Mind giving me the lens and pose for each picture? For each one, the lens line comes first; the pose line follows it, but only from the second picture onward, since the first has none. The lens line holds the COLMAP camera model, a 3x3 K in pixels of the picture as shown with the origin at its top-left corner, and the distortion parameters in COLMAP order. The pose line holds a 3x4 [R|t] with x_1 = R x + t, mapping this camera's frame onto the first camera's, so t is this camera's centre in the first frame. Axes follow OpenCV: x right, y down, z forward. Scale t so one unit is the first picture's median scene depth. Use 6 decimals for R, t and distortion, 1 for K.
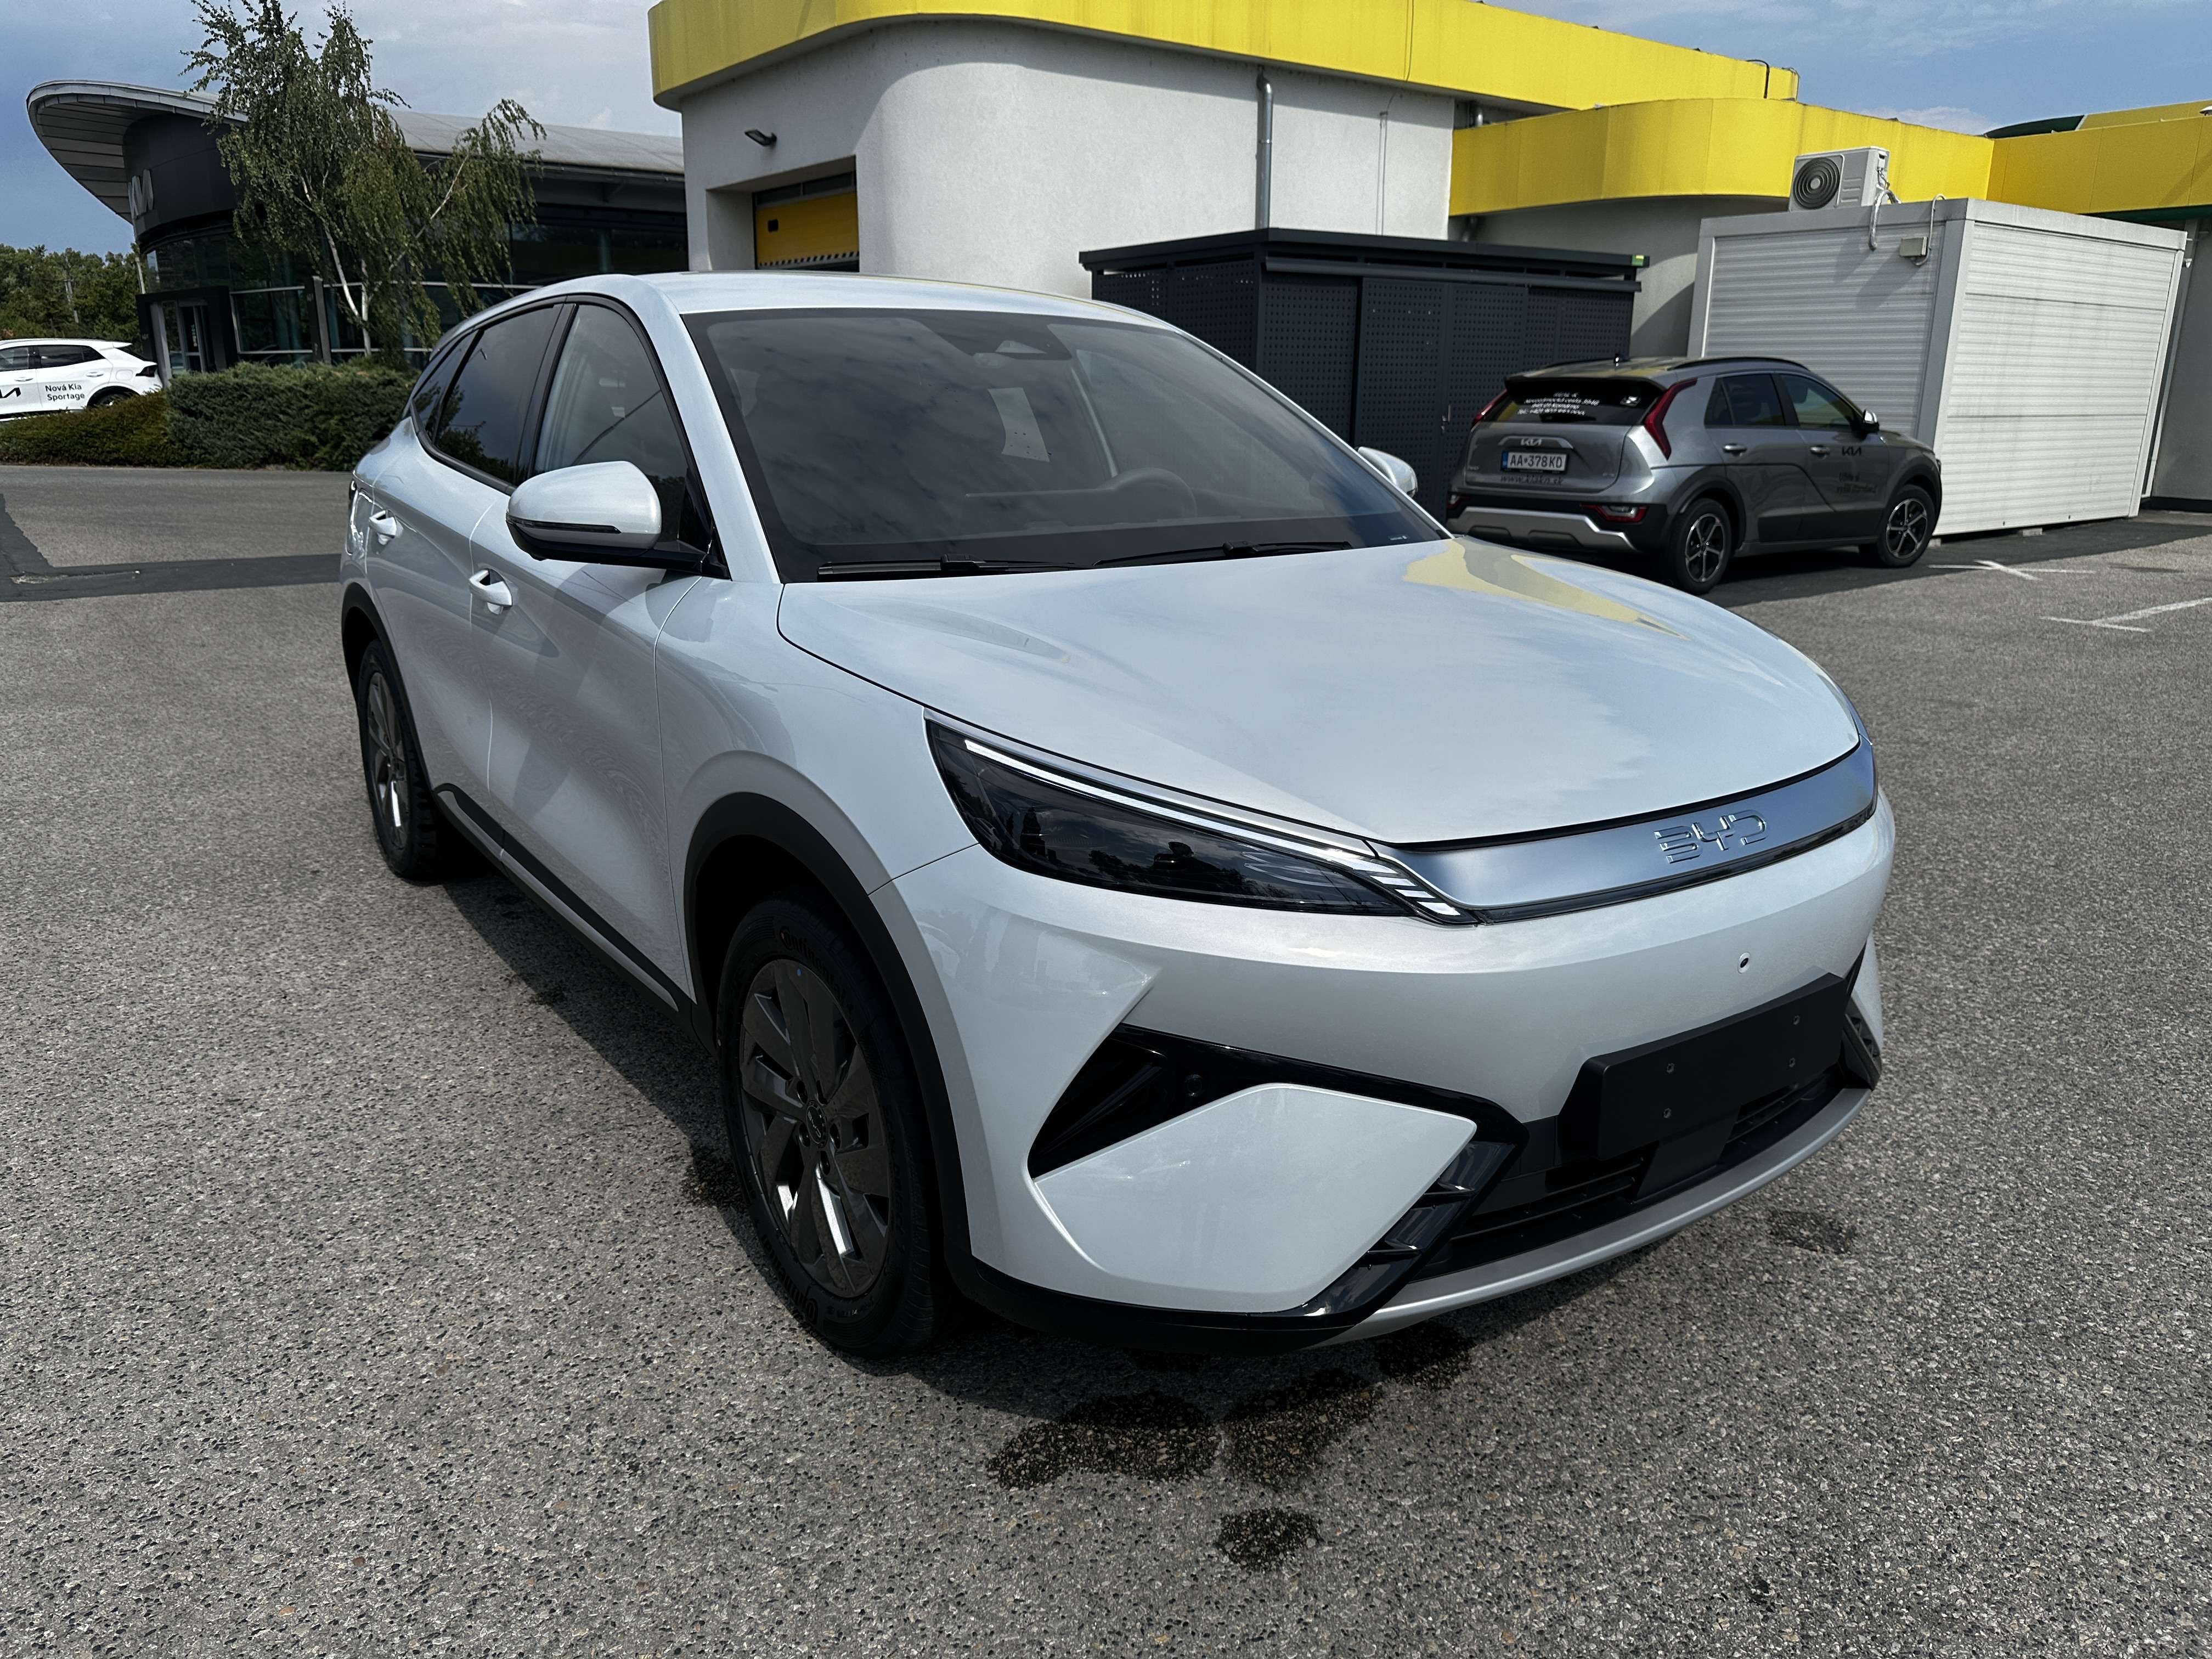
lens RADIAL K [[1598.1, 0, 1084.5], [0, 1598.1, 810.5], [0, 0, 1]] dist [0.000798, -0.003397]
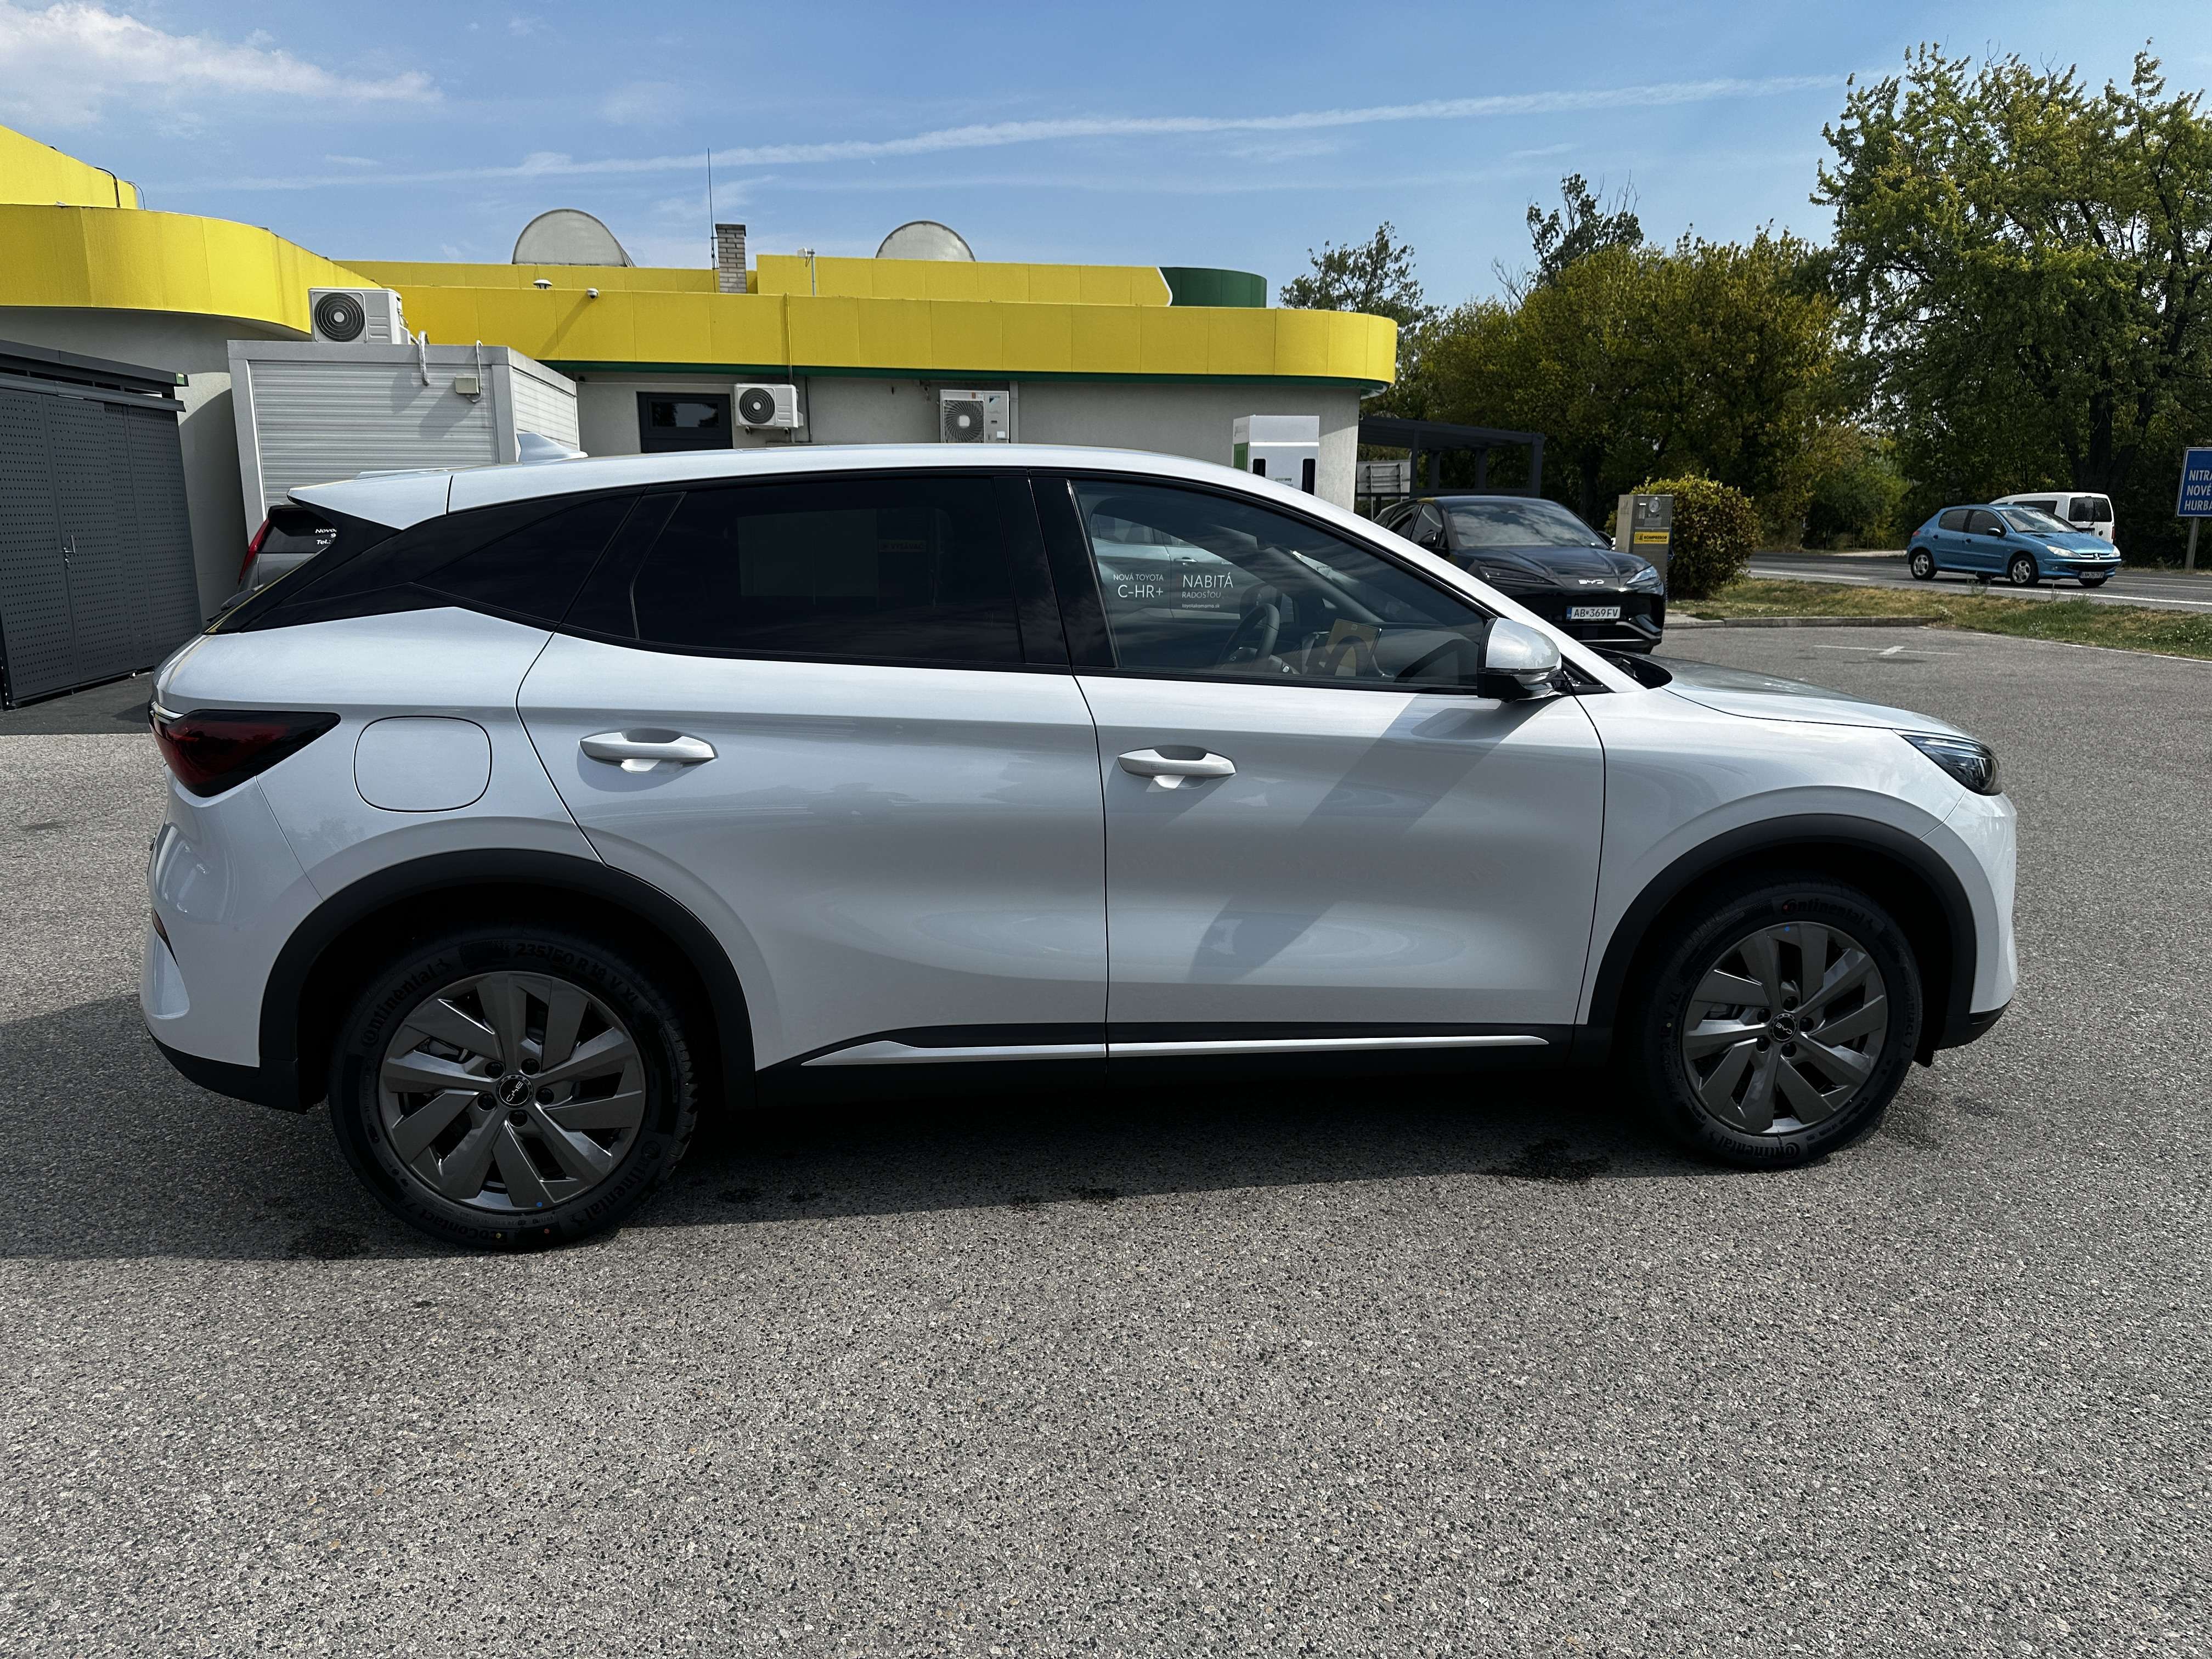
lens RADIAL K [[1576.8, 0, 1106.0], [0, 1576.8, 829.5], [0, 0, 1]] dist [0.052821, -0.061873]
pose [[0.426078, -0.187726, 0.884995, -1.077708], [0.234102, 0.967794, 0.092582, -0.171159], [-0.873873, 0.167732, 0.456302, 0.518054]]
